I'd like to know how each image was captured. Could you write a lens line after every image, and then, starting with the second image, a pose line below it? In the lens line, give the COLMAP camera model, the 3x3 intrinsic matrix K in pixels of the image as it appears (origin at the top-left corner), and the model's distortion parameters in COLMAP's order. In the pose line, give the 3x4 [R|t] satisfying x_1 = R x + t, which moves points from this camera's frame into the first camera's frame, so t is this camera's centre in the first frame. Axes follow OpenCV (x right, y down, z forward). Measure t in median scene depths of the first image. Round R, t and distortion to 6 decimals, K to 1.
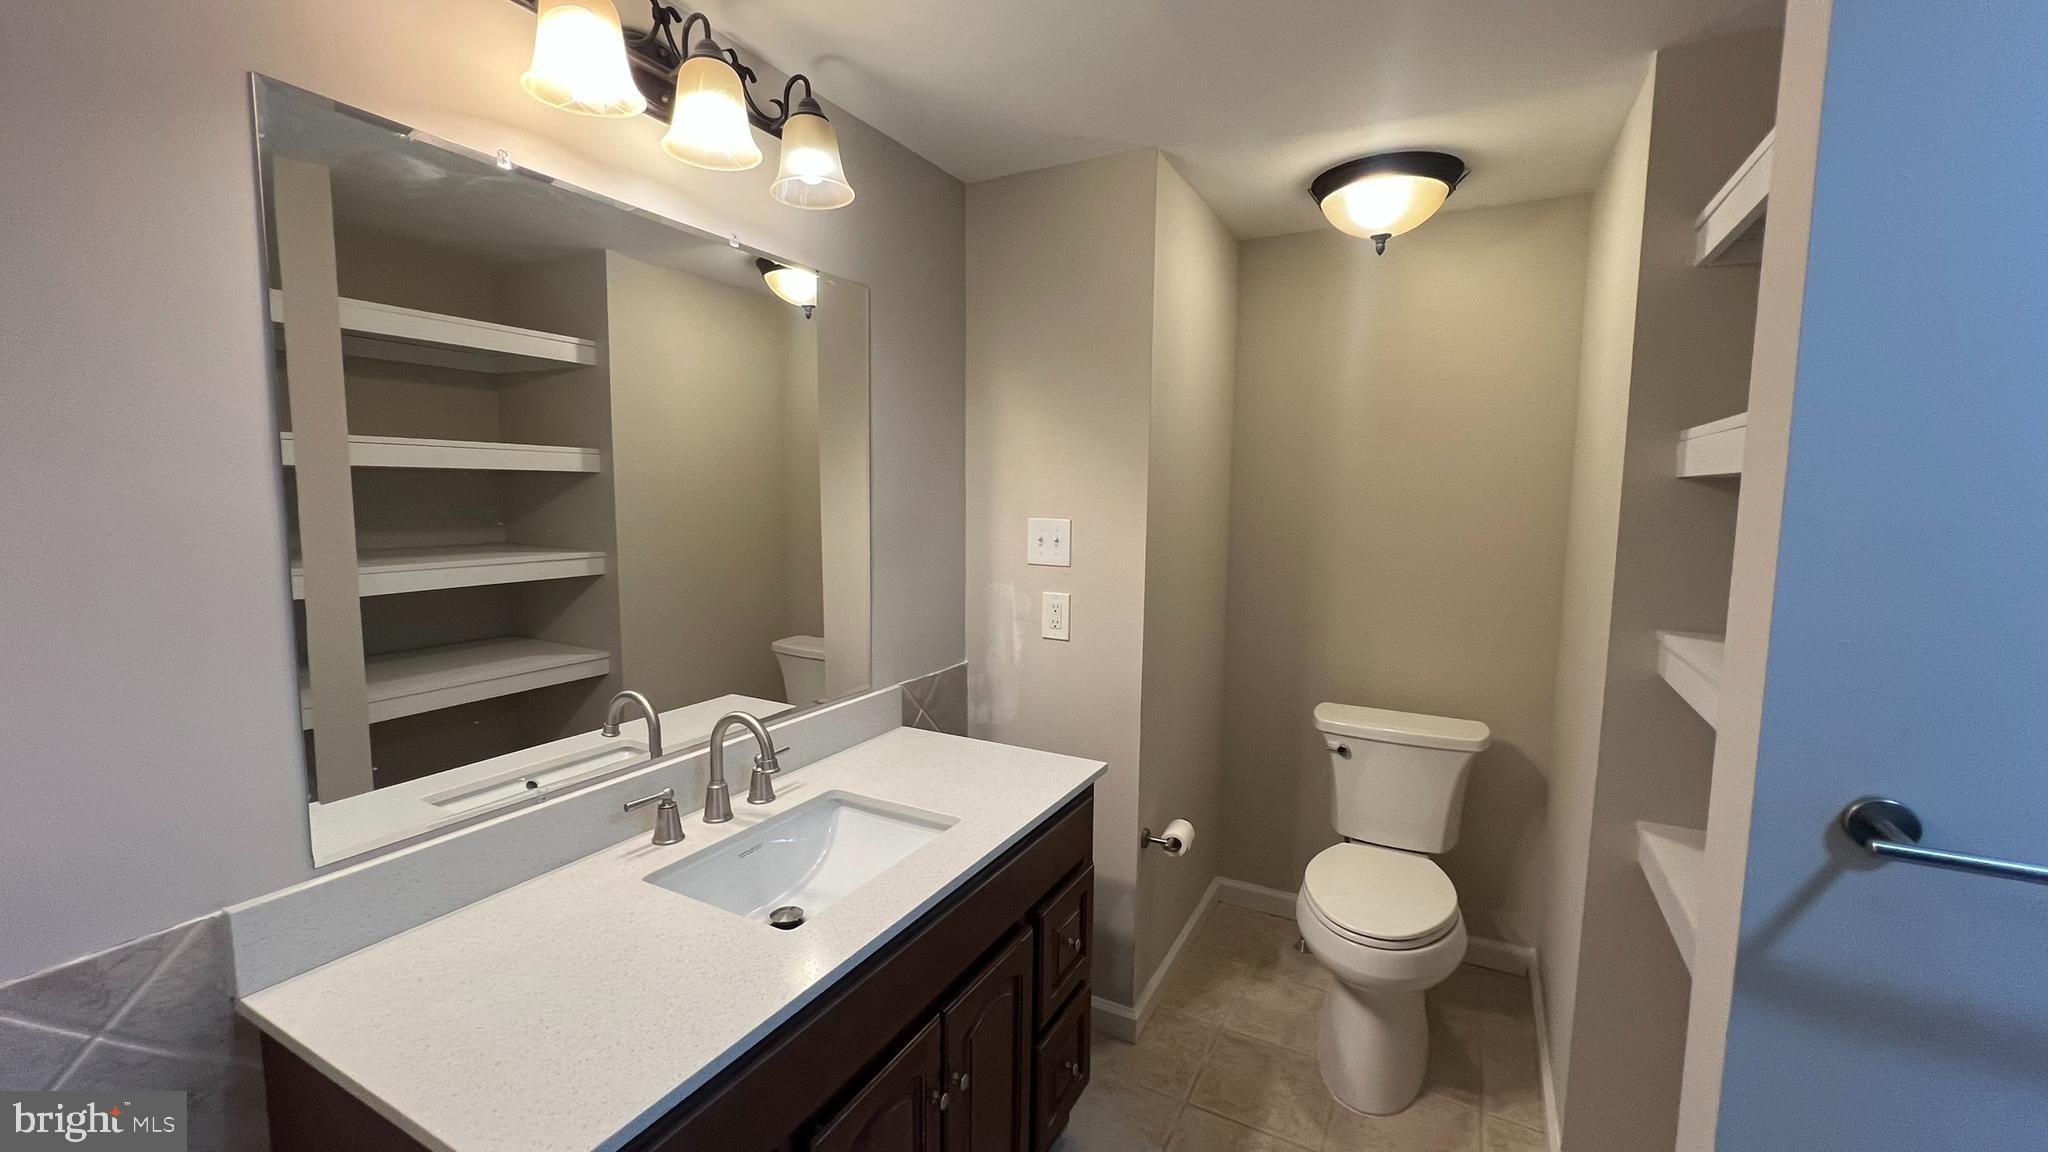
lens RADIAL K [[816.8, 0, 1024.0], [0, 816.8, 576.0], [0, 0, 1]] dist [0.001049, 0.000762]
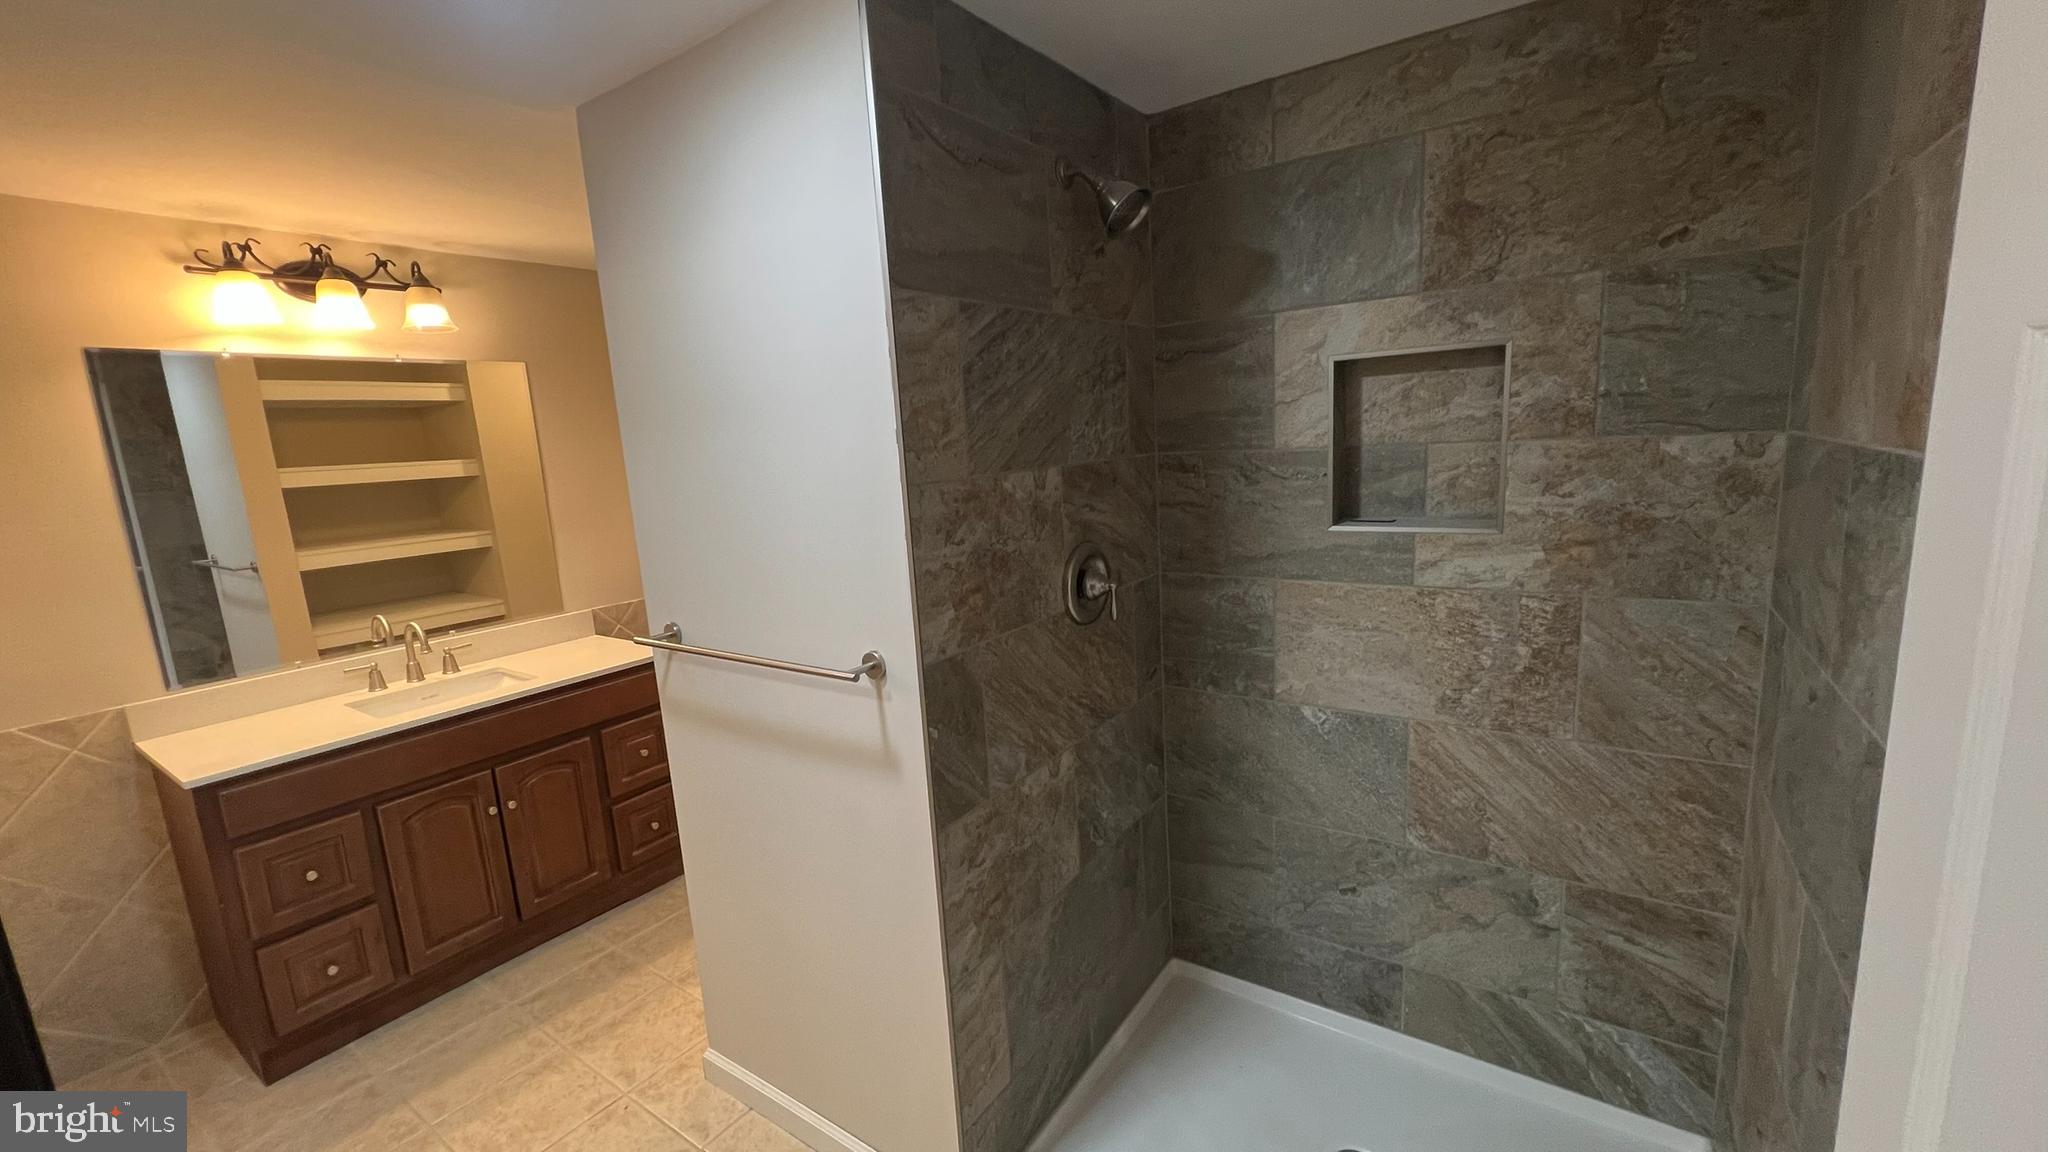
lens RADIAL K [[816.8, 0, 1024.0], [0, 816.8, 576.0], [0, 0, 1]] dist [0.001049, 0.000762]
pose [[0.990389, -0.052140, -0.128107, 0.850737], [0.061321, 0.995744, 0.068795, 0.012399], [0.123974, -0.075990, 0.989371, -0.439894]]
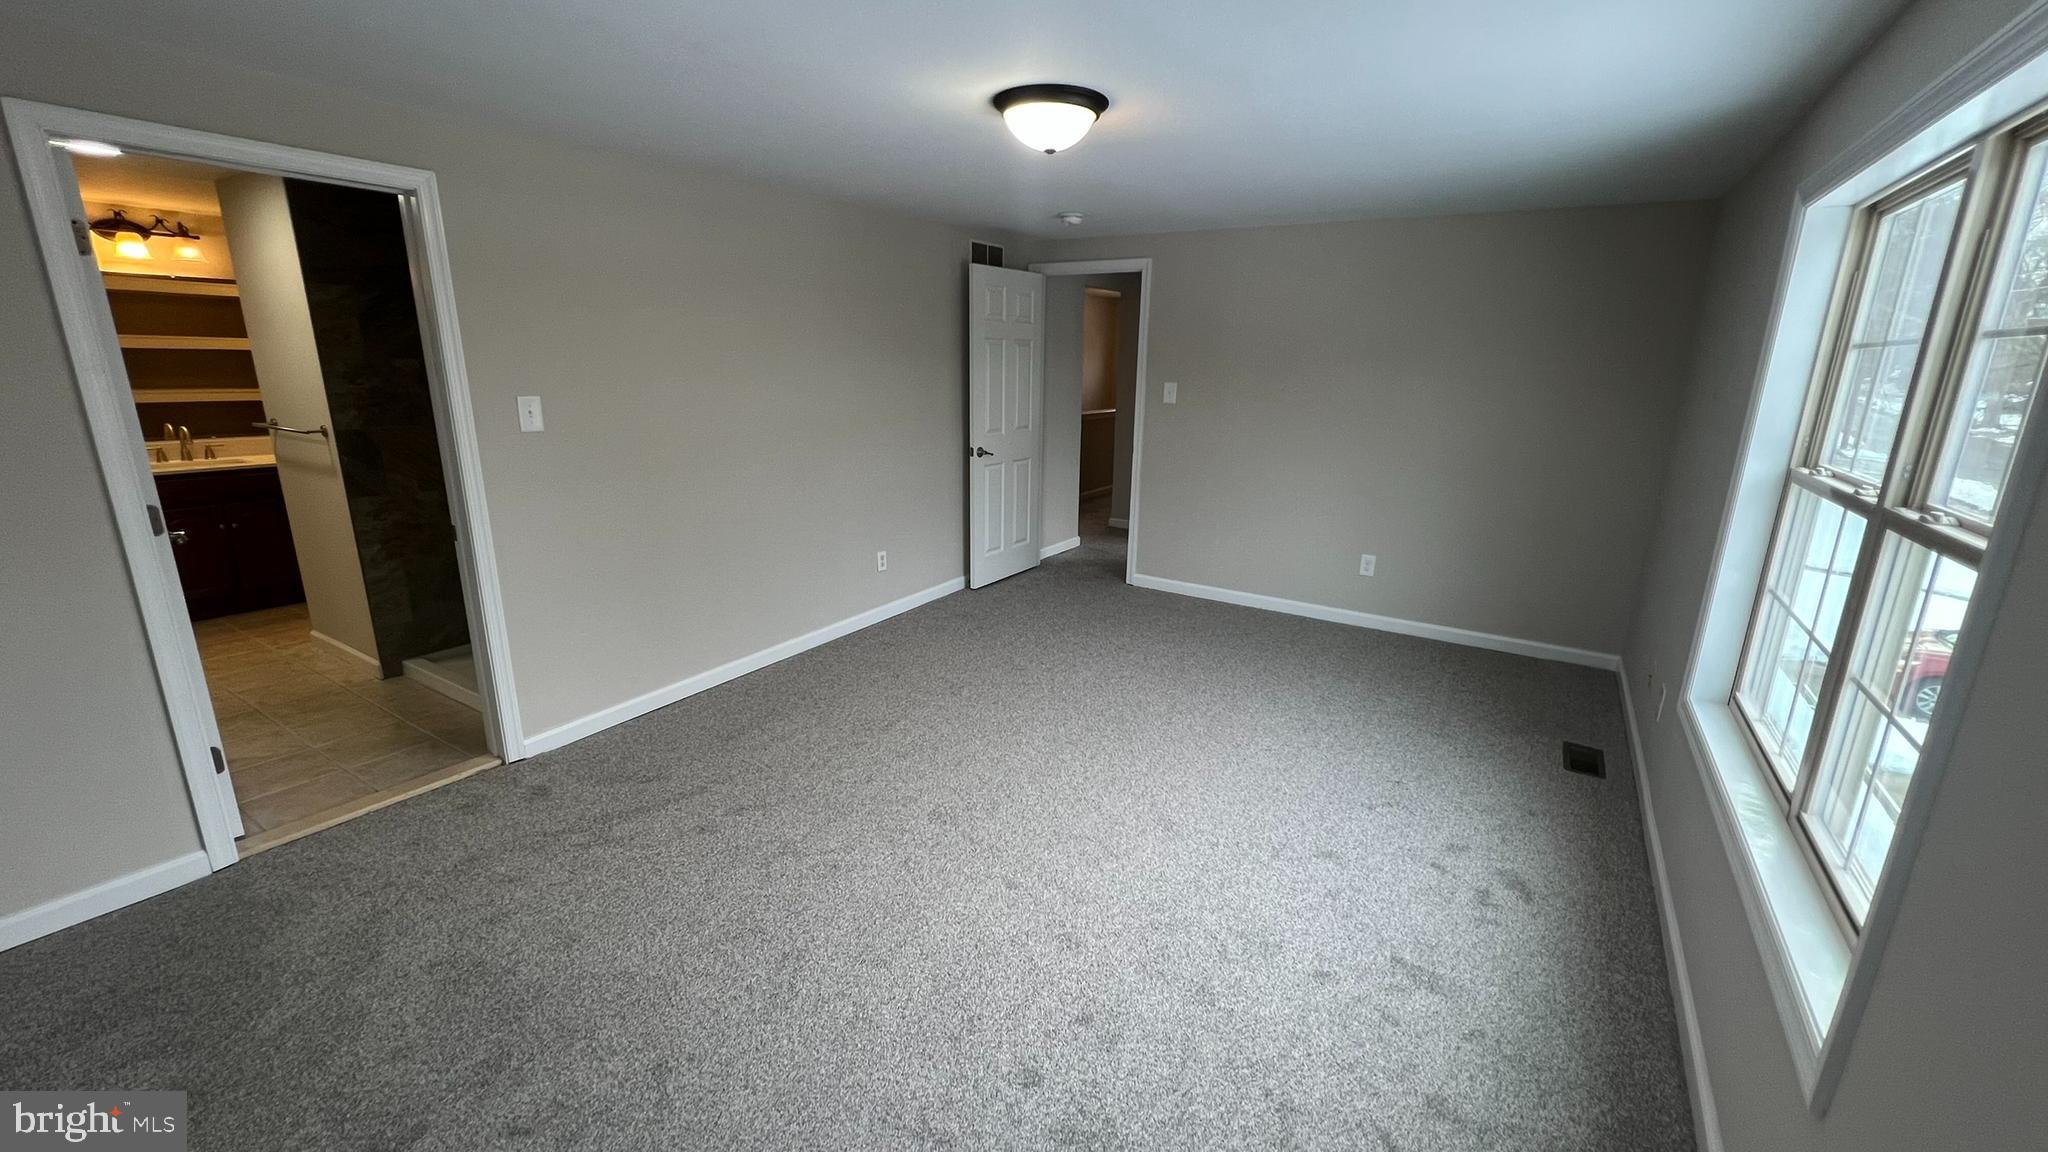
lens RADIAL K [[816.8, 0, 1024.0], [0, 816.8, 576.0], [0, 0, 1]] dist [0.001049, 0.000762]
pose [[0.996476, 0.021817, -0.080991, 2.267570], [-0.009163, 0.988115, 0.153446, 0.151096], [0.083376, -0.152163, 0.984832, -1.419012]]
